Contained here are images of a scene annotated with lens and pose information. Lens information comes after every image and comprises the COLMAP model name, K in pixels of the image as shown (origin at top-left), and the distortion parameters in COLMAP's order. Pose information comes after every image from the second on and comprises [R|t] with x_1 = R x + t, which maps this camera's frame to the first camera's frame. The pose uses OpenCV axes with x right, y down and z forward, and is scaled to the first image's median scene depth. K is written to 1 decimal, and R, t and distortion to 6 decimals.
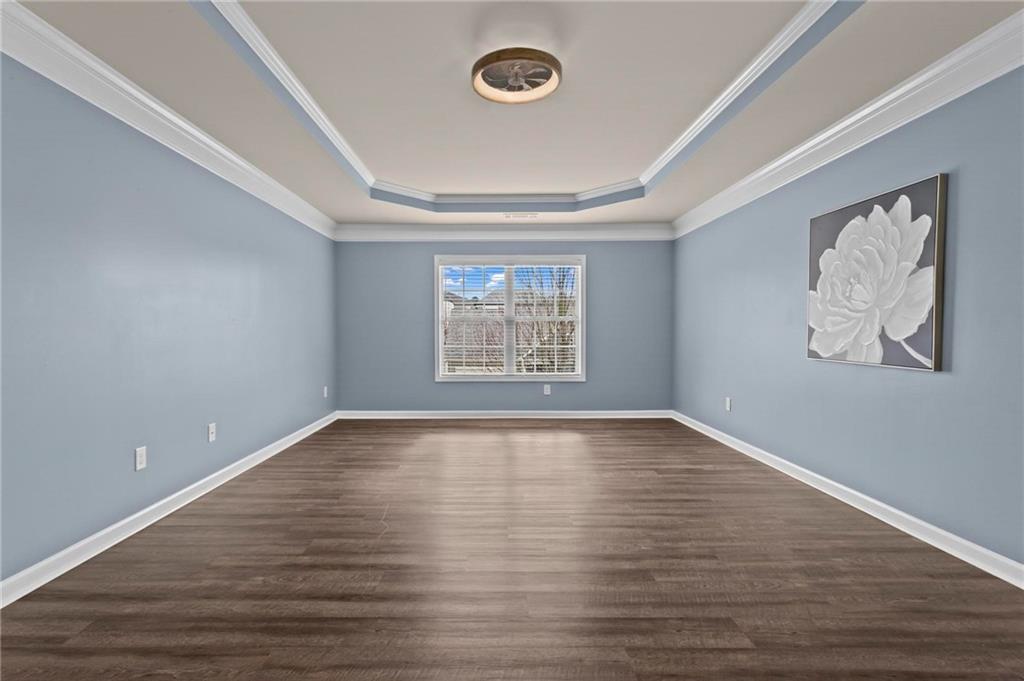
lens RADIAL K [[491.7, 0, 475.5], [0, 491.7, 344.0], [0, 0, 1]] dist [-0.034240, 0.011884]
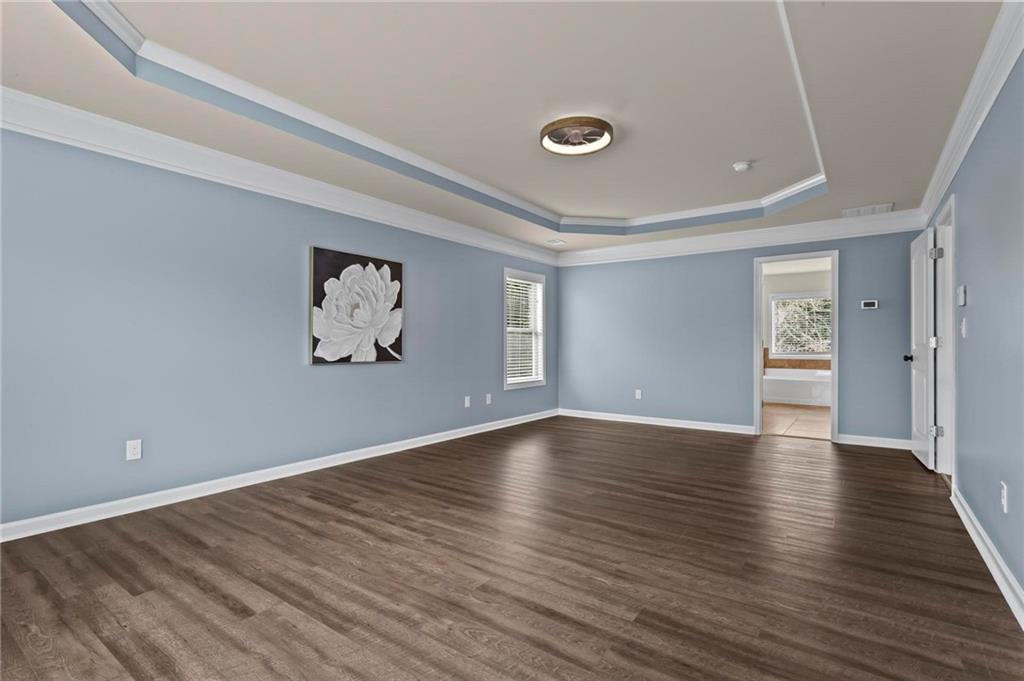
lens RADIAL K [[491.7, 0, 508.7], [0, 491.7, 344.1], [0, 0, 1]] dist [-0.034240, 0.011884]
pose [[-0.830758, 0.002934, 0.556626, -0.406499], [0.016744, 0.999665, 0.019720, -0.037174], [-0.556381, 0.025703, -0.830529, 1.871209]]
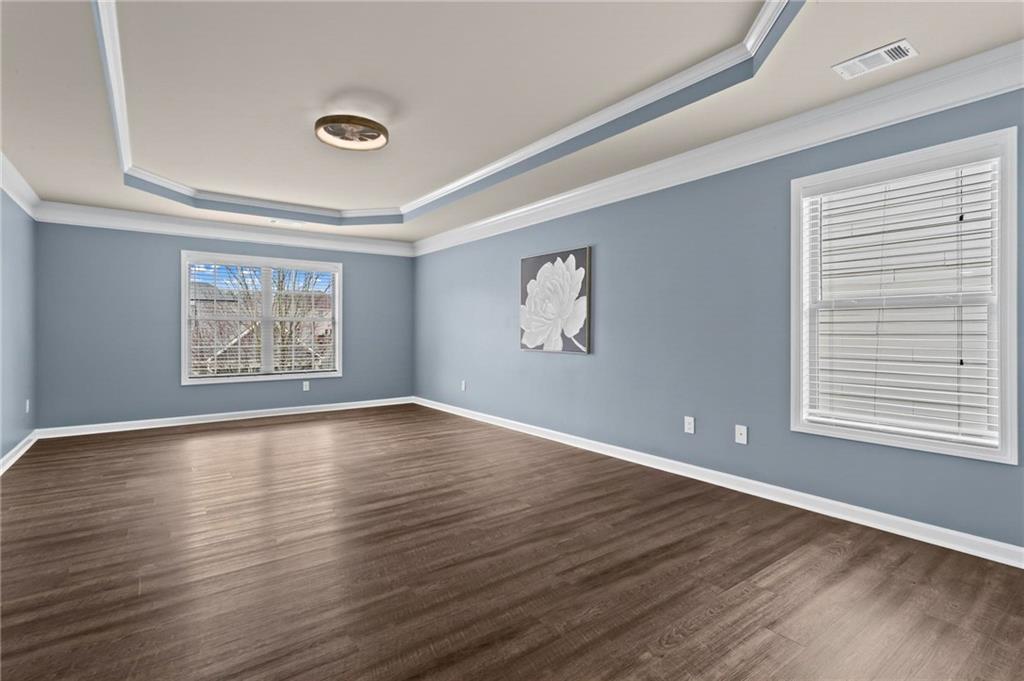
lens RADIAL K [[491.7, 0, 505.0], [0, 491.7, 333.1], [0, 0, 1]] dist [-0.034240, 0.011884]
pose [[0.790135, -0.001137, 0.612931, -0.332450], [0.014070, 0.999768, -0.016283, 0.002959], [-0.612771, 0.021489, 0.789968, -0.215036]]
